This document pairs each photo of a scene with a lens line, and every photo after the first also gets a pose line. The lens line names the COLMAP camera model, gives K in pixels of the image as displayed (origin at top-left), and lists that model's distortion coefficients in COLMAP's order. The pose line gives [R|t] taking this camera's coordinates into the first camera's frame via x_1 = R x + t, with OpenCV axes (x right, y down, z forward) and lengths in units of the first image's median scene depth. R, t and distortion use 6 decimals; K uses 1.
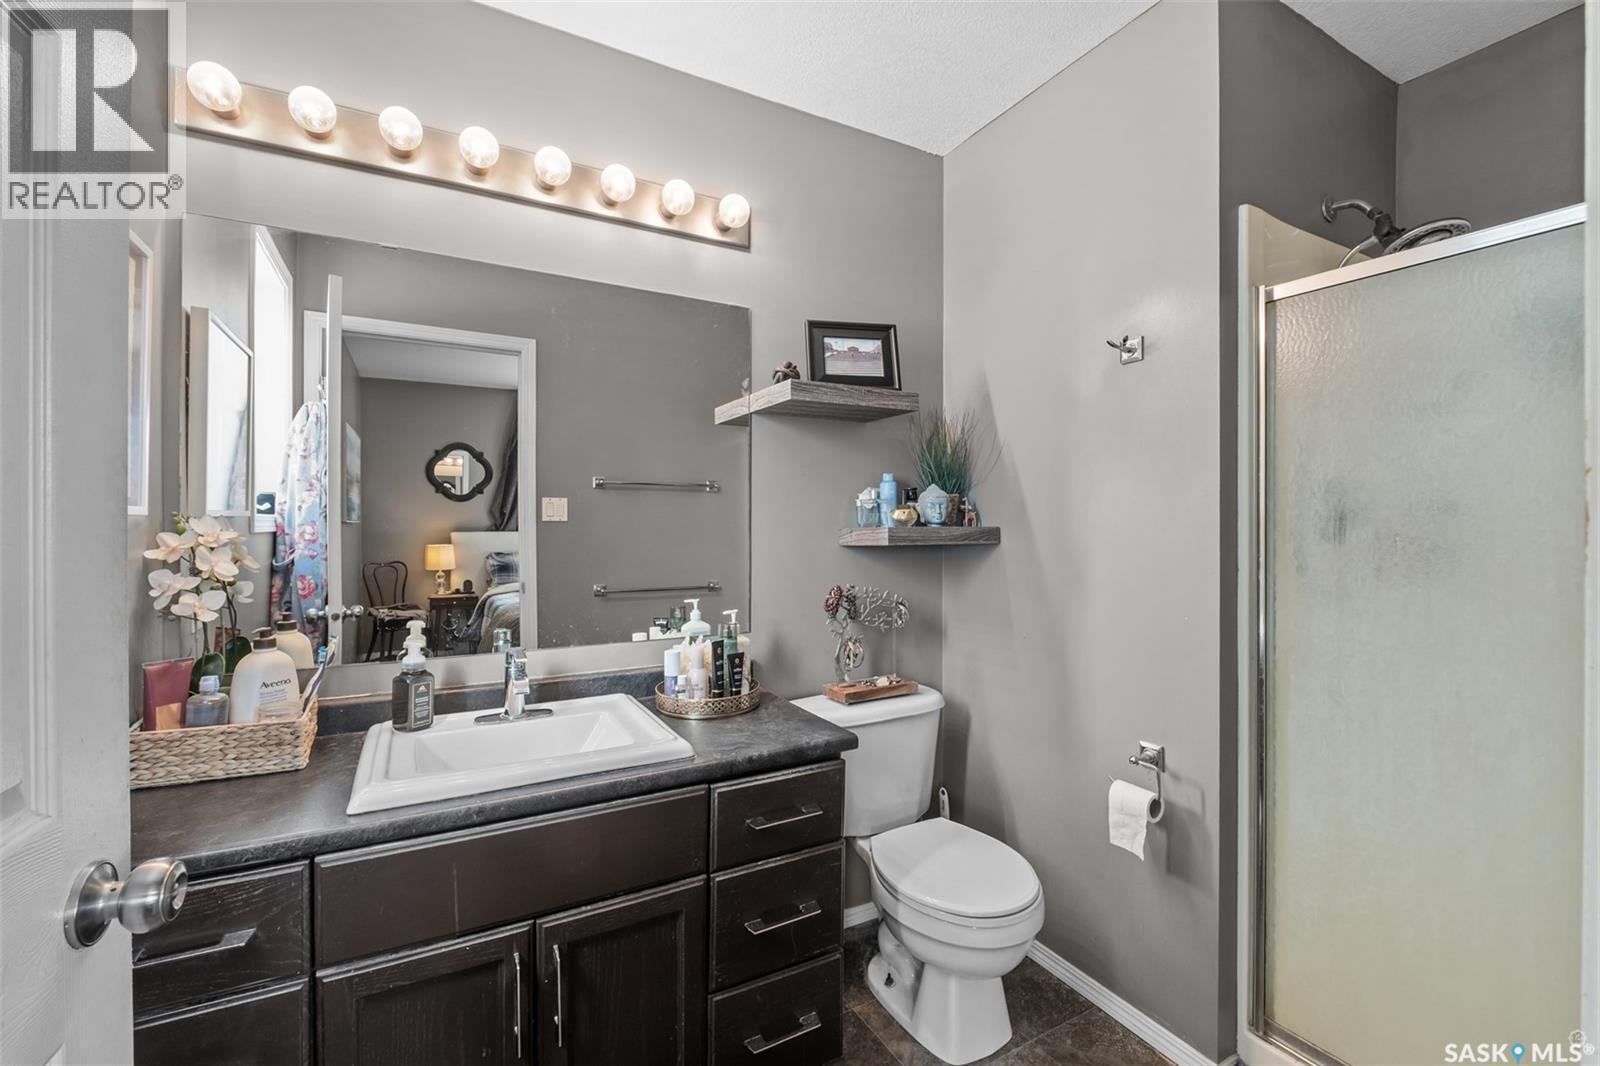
lens RADIAL K [[679.5, 0, 803.9], [0, 679.5, 529.2], [0, 0, 1]] dist [-0.000055, -0.000177]
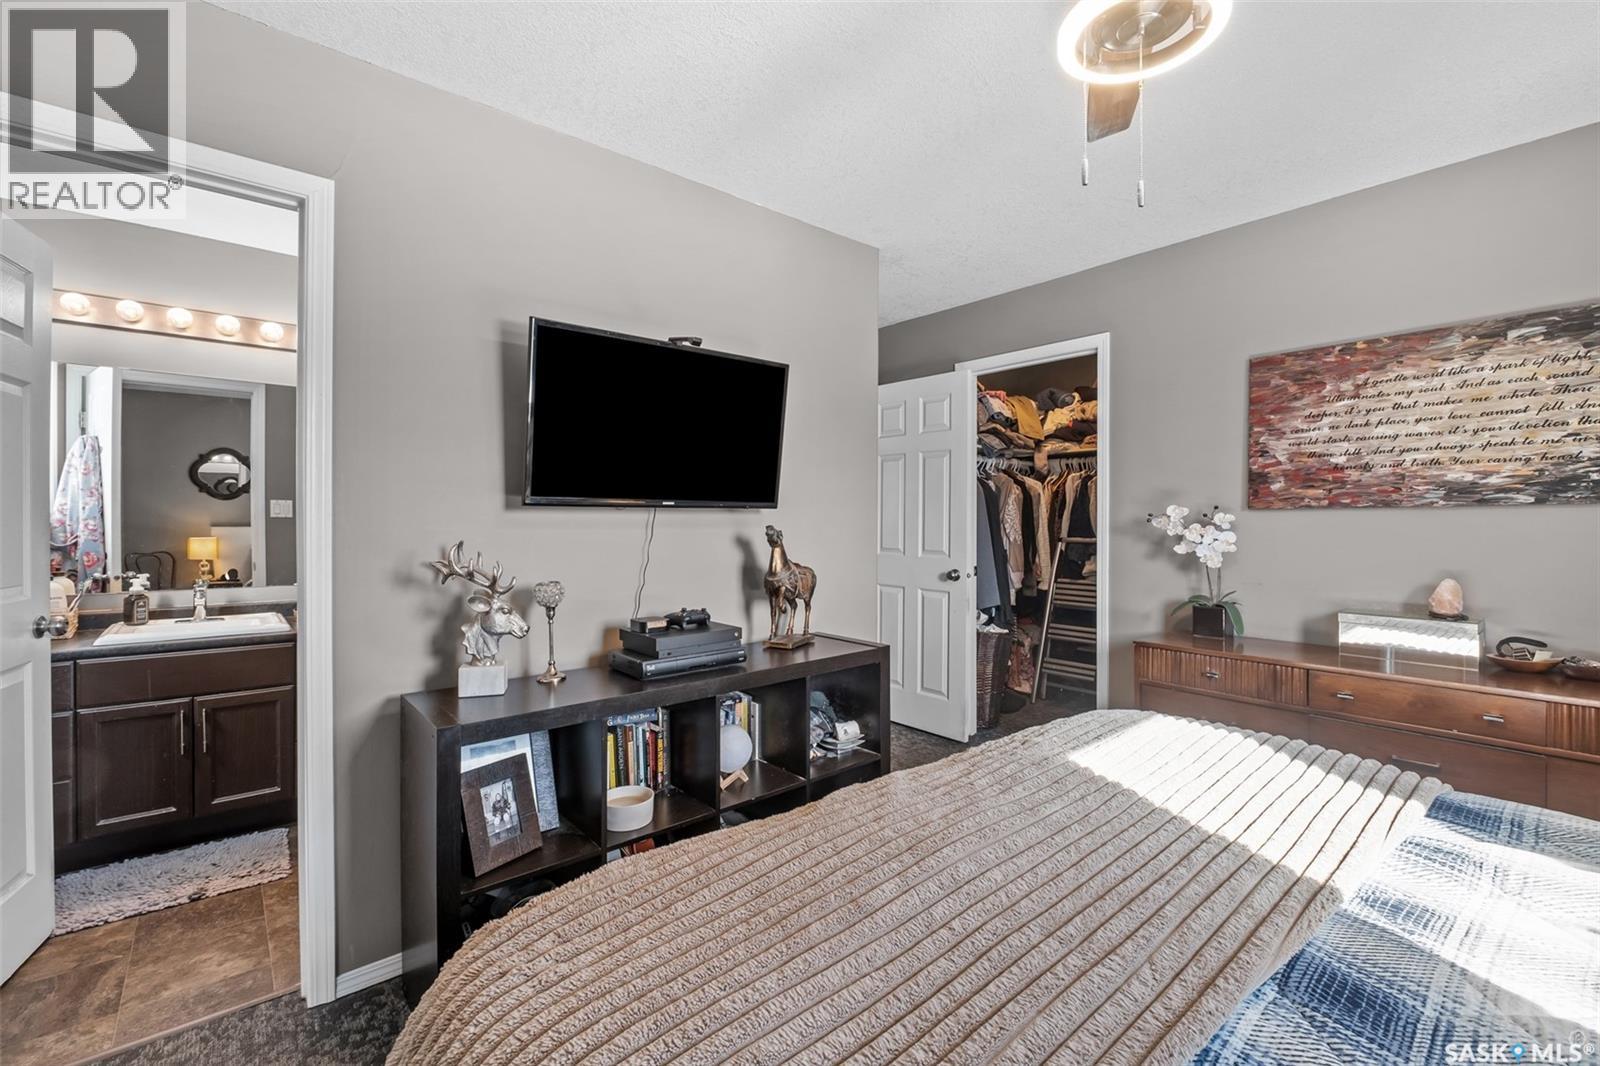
lens RADIAL K [[679.5, 0, 795.1], [0, 679.5, 531.3], [0, 0, 1]] dist [-0.000055, -0.000177]
pose [[0.981503, 0.005313, 0.191374, 0.867985], [-0.006323, 0.999969, 0.004664, 0.003859], [-0.191343, -0.005787, 0.981506, -1.218880]]
